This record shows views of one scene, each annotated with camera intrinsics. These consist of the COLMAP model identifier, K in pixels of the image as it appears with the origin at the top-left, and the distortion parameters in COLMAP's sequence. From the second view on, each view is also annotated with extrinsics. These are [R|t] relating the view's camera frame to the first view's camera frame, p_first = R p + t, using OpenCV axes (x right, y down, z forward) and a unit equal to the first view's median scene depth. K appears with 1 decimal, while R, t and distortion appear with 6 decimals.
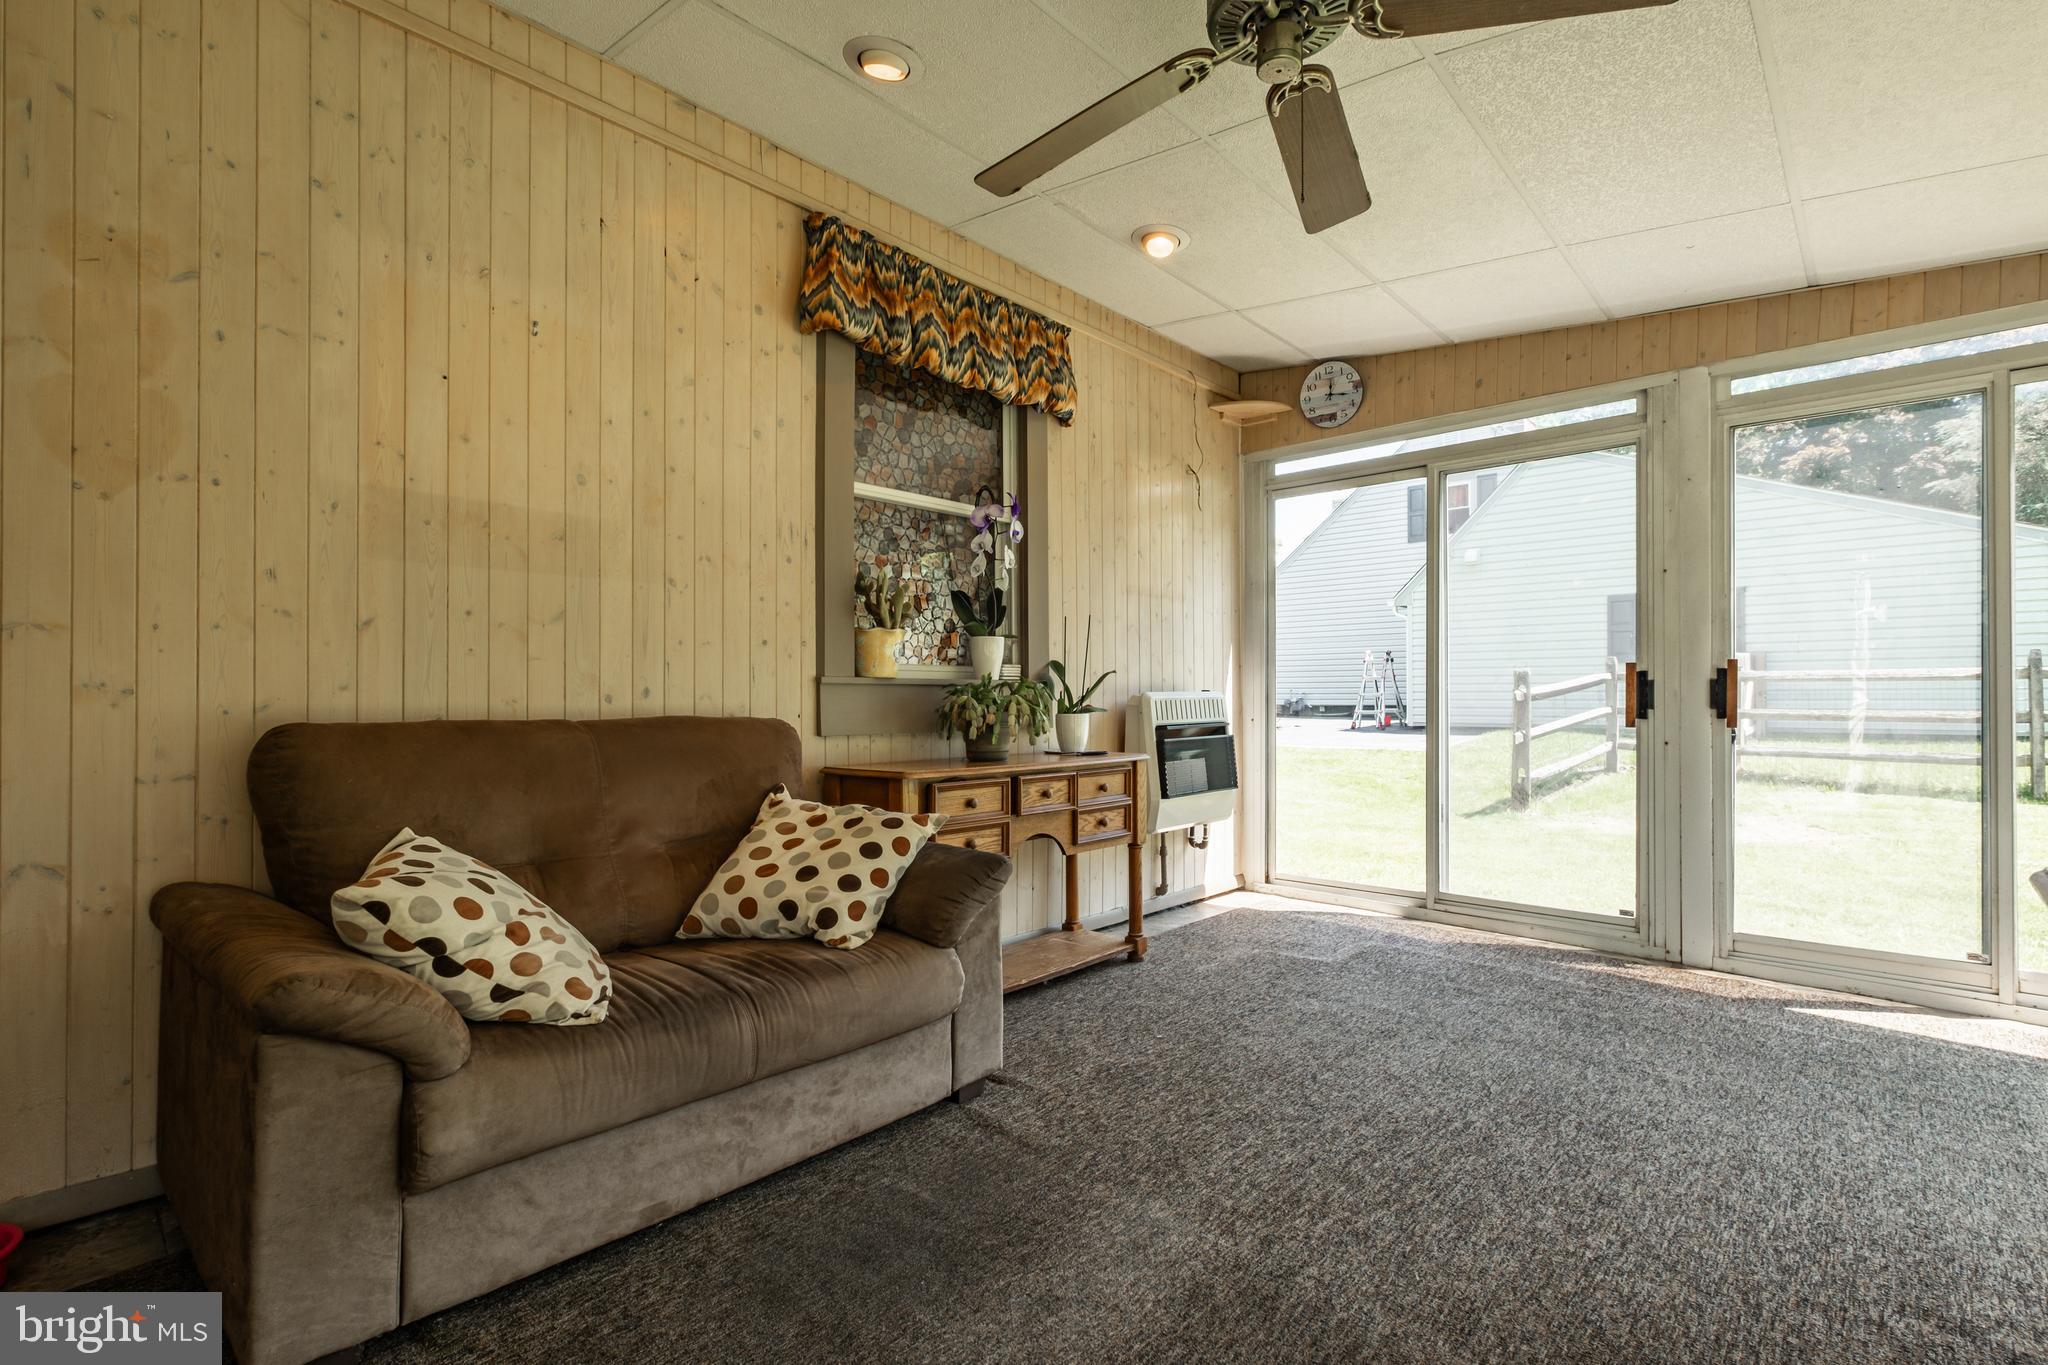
lens RADIAL K [[951.1, 0, 1025.6], [0, 951.1, 693.1], [0, 0, 1]] dist [-0.002911, 0.000005]
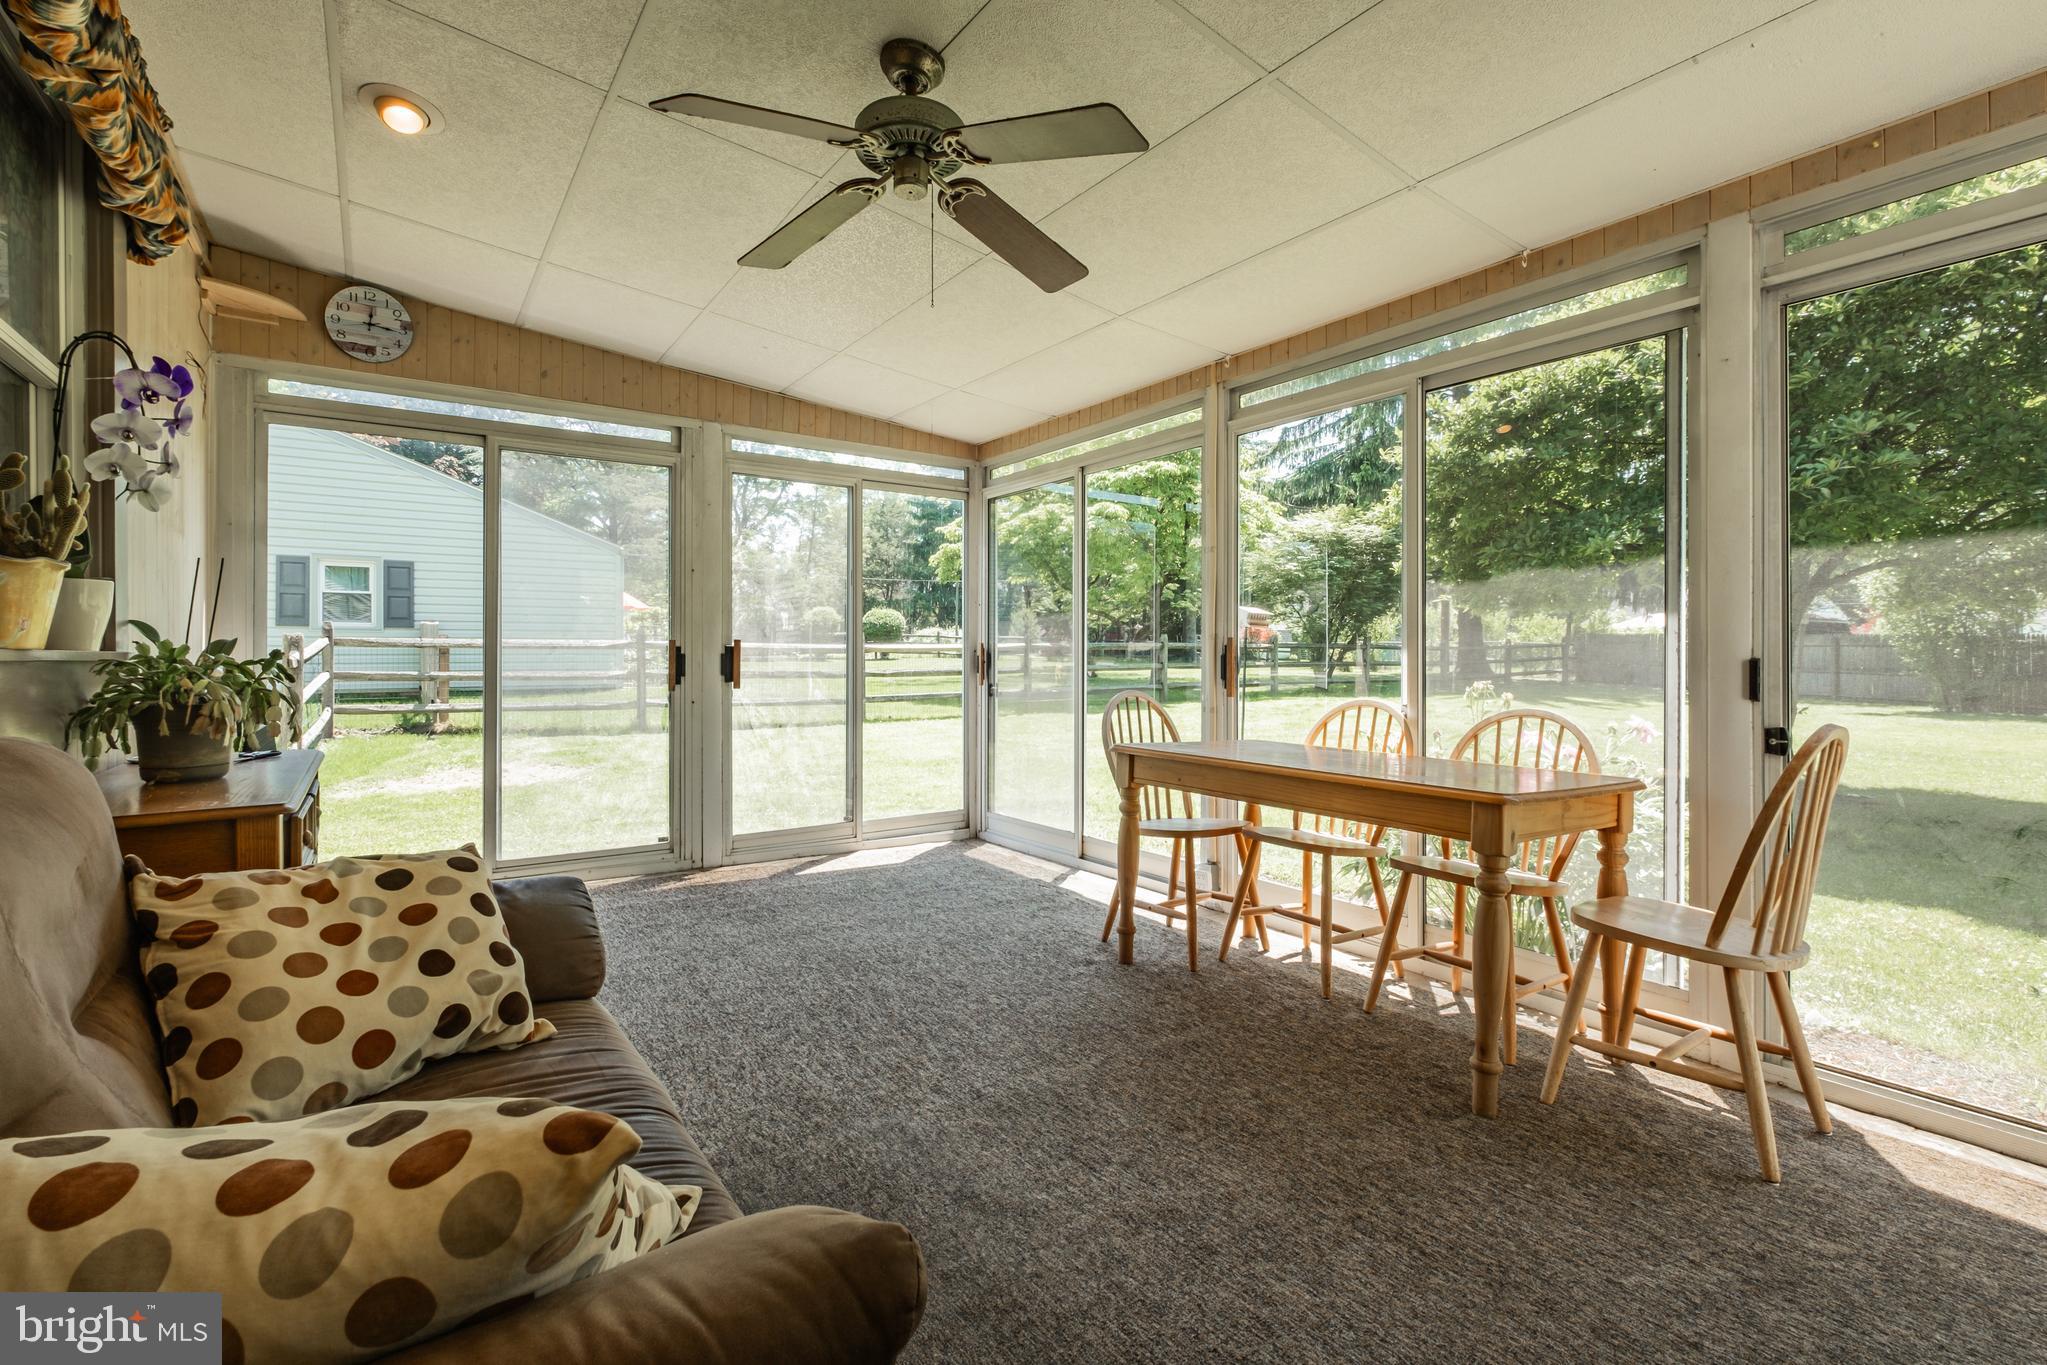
lens RADIAL K [[906.3, 0, 1017.3], [0, 906.3, 653.2], [0, 0, 1]] dist [-0.005269, 0.000509]
pose [[0.227021, 0.004093, 0.973881, -0.496615], [-0.002972, 0.999989, -0.003510, -0.013459], [-0.973885, -0.002098, 0.227030, 0.319502]]
